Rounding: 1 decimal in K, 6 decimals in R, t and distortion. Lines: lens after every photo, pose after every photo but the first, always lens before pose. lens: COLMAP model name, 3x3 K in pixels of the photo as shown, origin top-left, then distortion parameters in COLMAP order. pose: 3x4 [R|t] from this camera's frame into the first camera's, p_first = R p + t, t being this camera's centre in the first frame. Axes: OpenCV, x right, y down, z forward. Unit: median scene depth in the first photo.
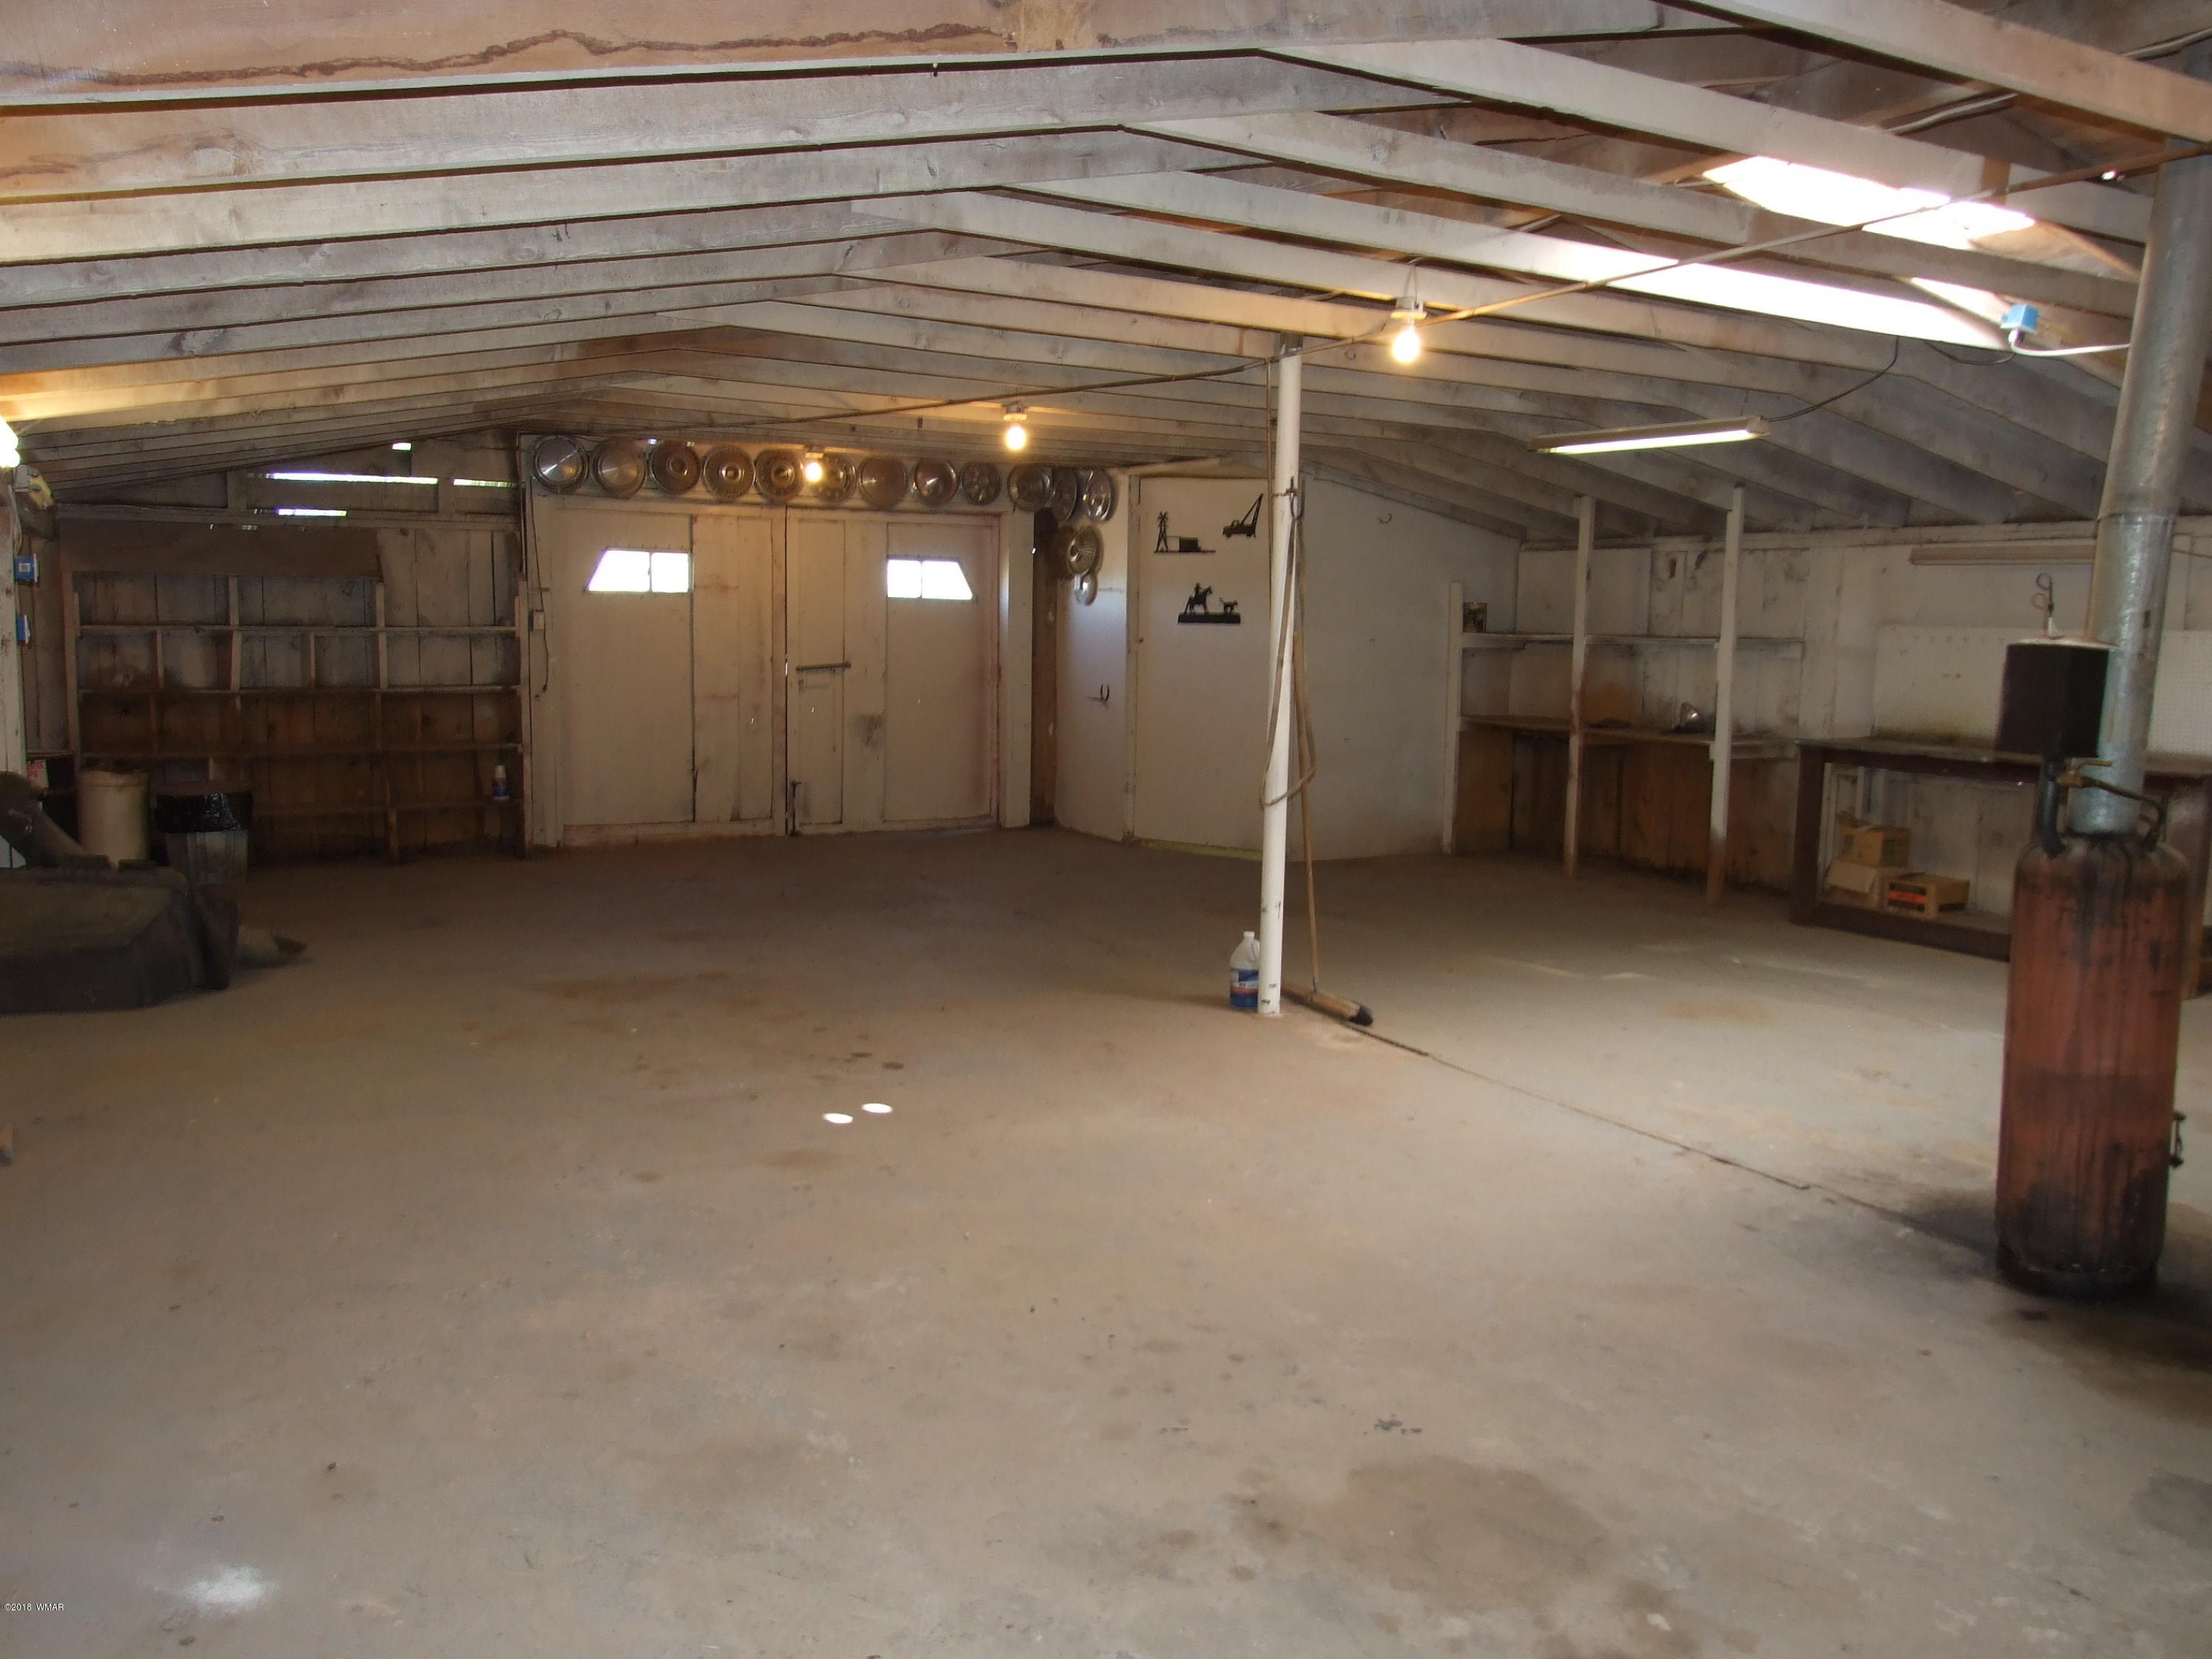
lens RADIAL K [[1766.2, 0, 1116.8], [0, 1766.2, 837.8], [0, 0, 1]] dist [-0.059670, 0.055821]
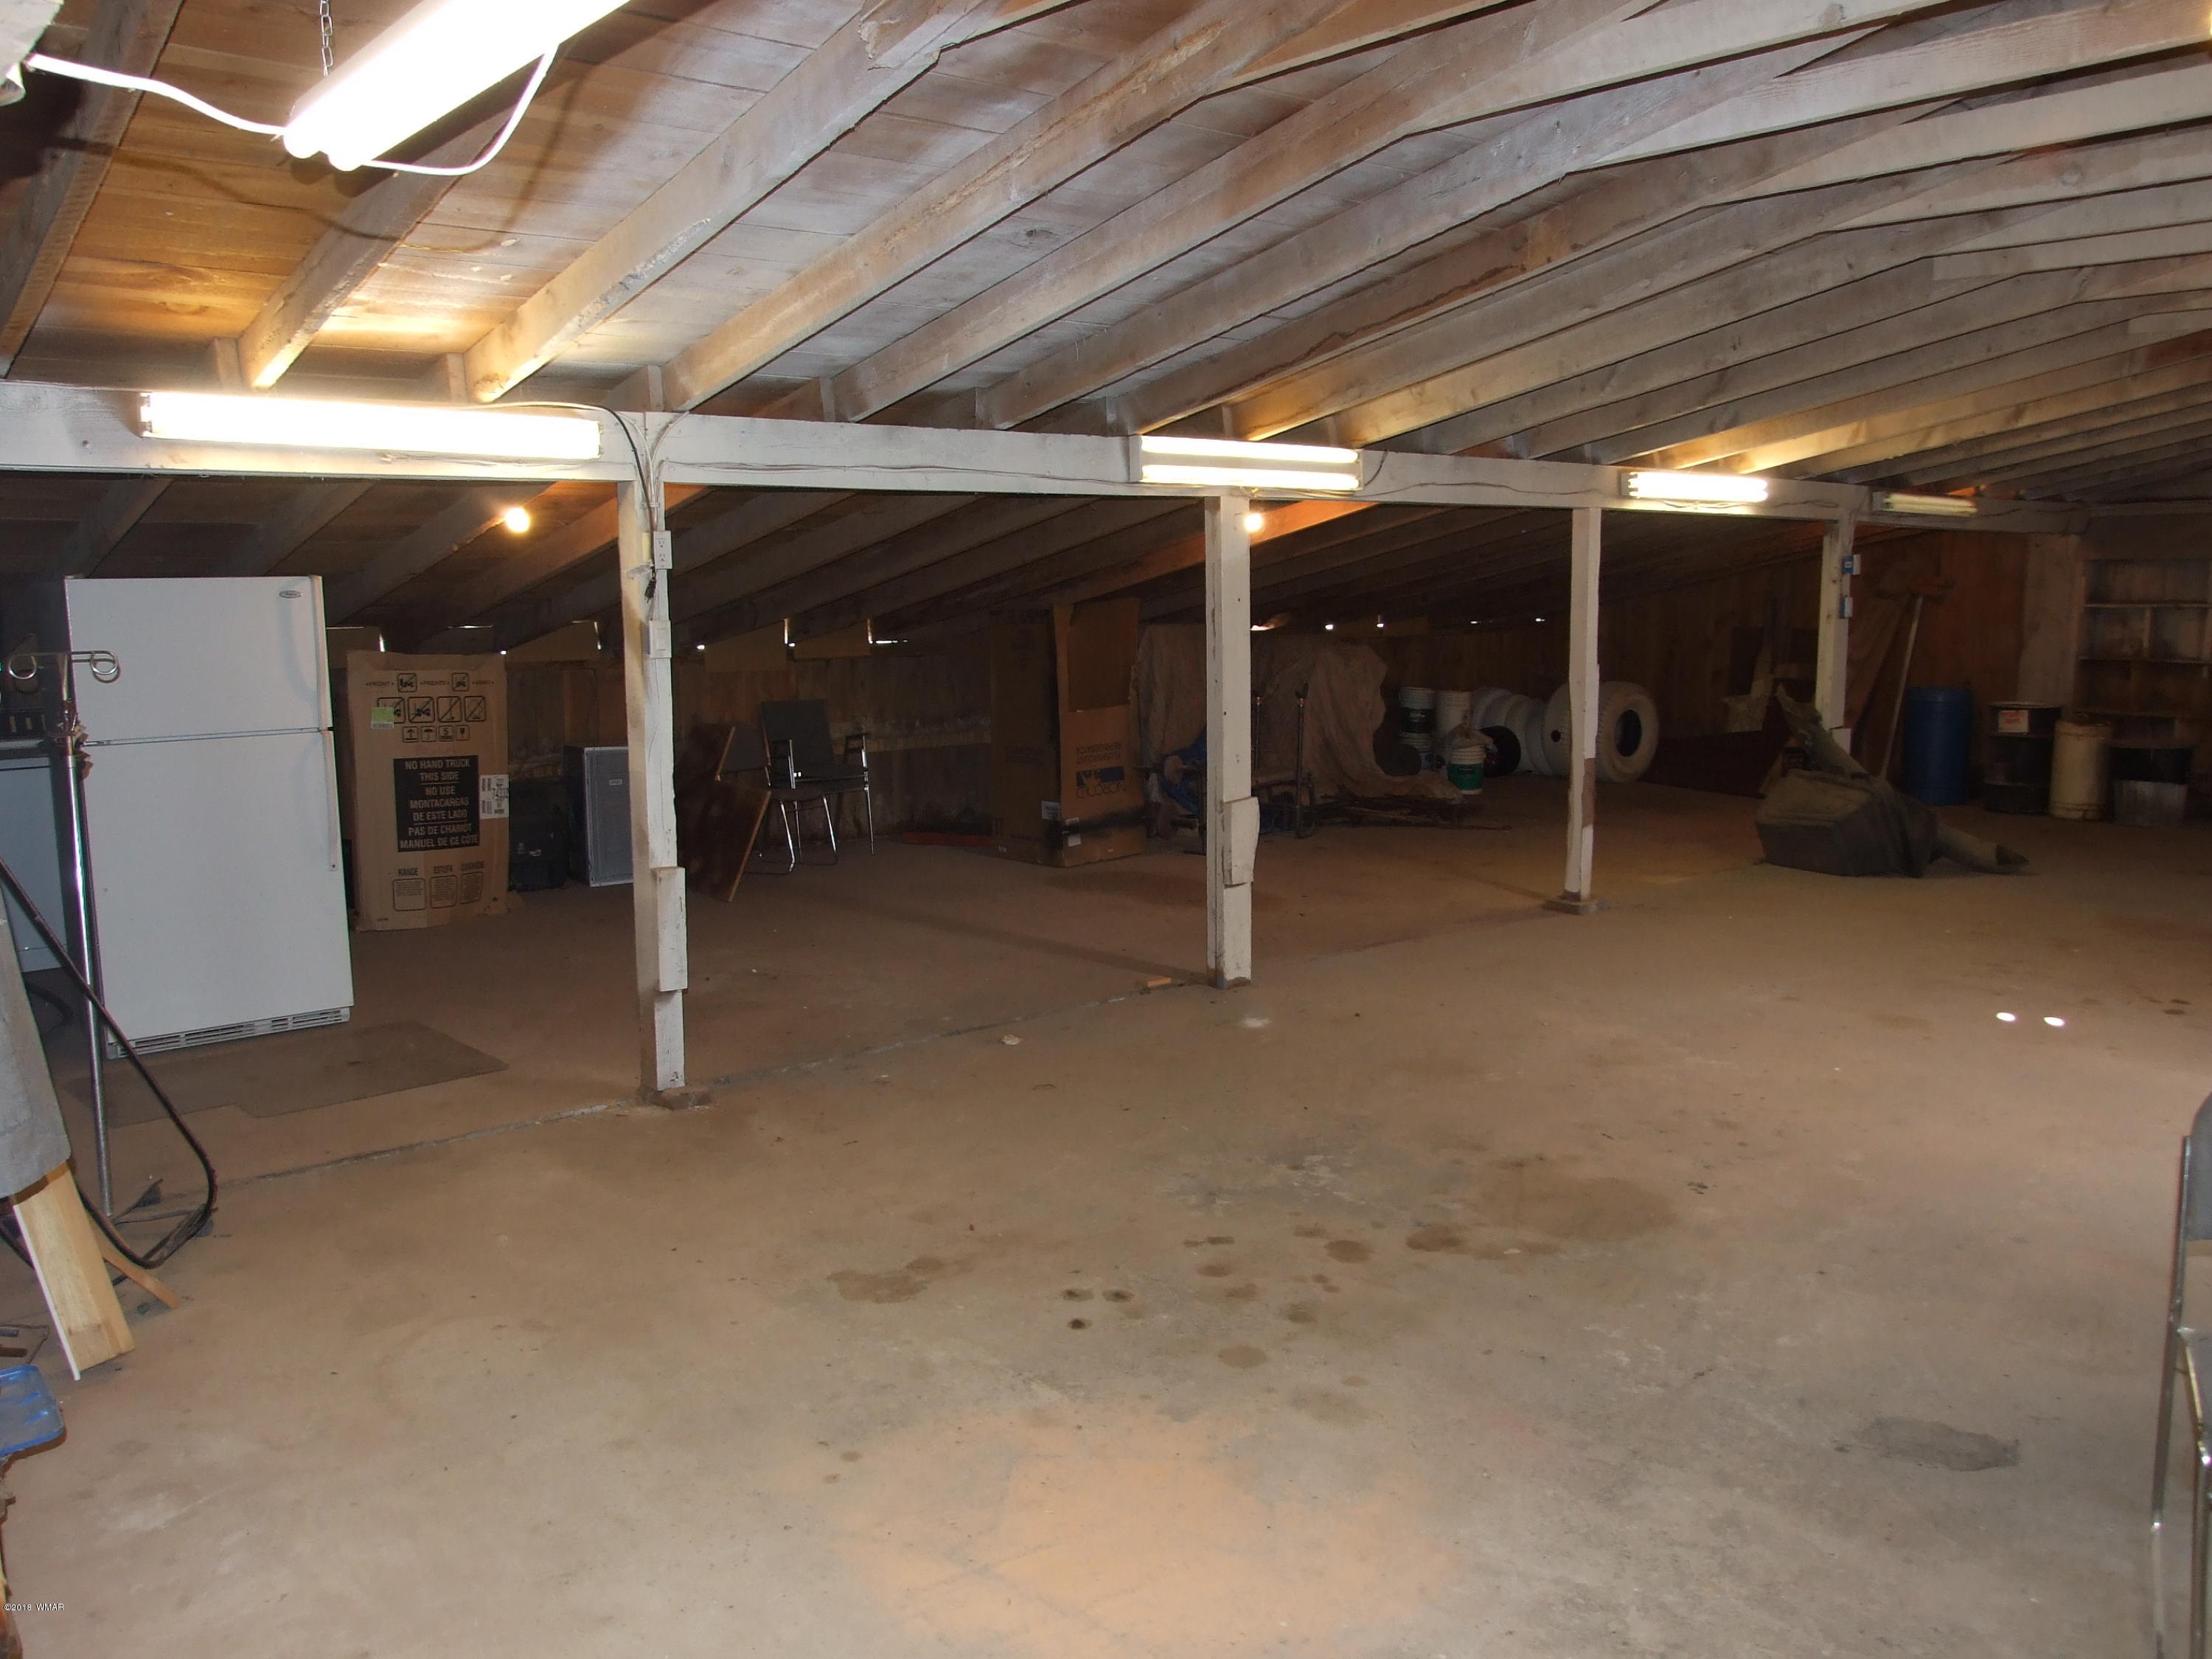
lens RADIAL K [[1766.2, 0, 1104.7], [0, 1766.2, 824.9], [0, 0, 1]] dist [-0.059670, 0.055821]
pose [[0.191968, 0.114973, -0.974643, 1.403090], [-0.109972, 0.989379, 0.095051, -0.023430], [0.975220, 0.088937, 0.202573, 0.251162]]
